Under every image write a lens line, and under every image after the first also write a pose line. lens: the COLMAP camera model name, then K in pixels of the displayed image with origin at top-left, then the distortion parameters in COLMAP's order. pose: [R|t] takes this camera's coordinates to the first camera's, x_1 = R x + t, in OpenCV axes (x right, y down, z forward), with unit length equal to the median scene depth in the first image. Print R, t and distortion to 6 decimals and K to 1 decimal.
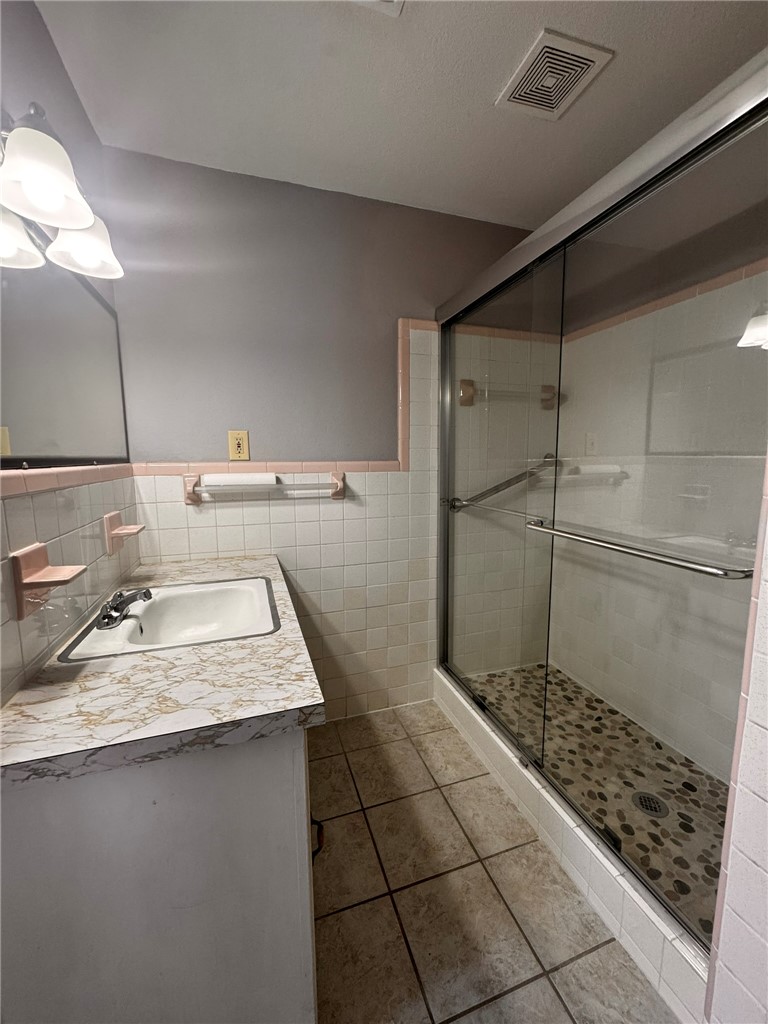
lens RADIAL K [[407.6, 0, 384.0], [0, 407.6, 512.0], [0, 0, 1]] dist [-0.003226, 0.000275]
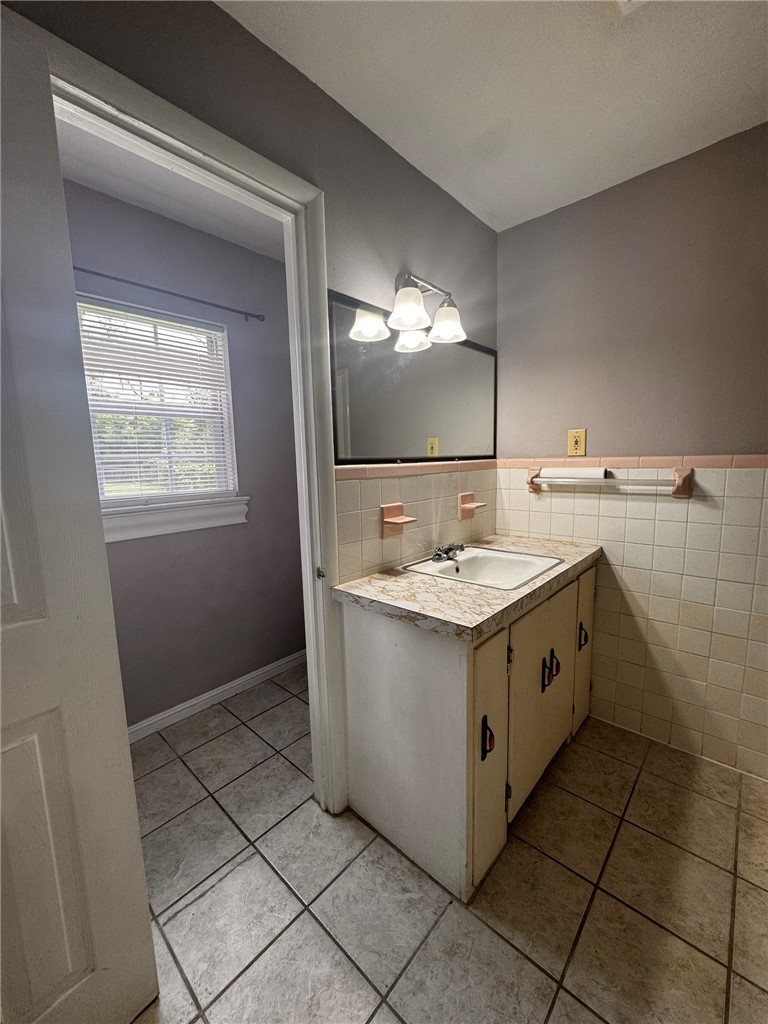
lens RADIAL K [[407.6, 0, 384.0], [0, 407.6, 512.0], [0, 0, 1]] dist [-0.003226, 0.000275]
pose [[0.489321, 0.106843, -0.865534, 0.461203], [-0.093328, 0.993183, 0.069838, -0.004271], [0.867096, 0.046606, 0.495957, 0.001592]]
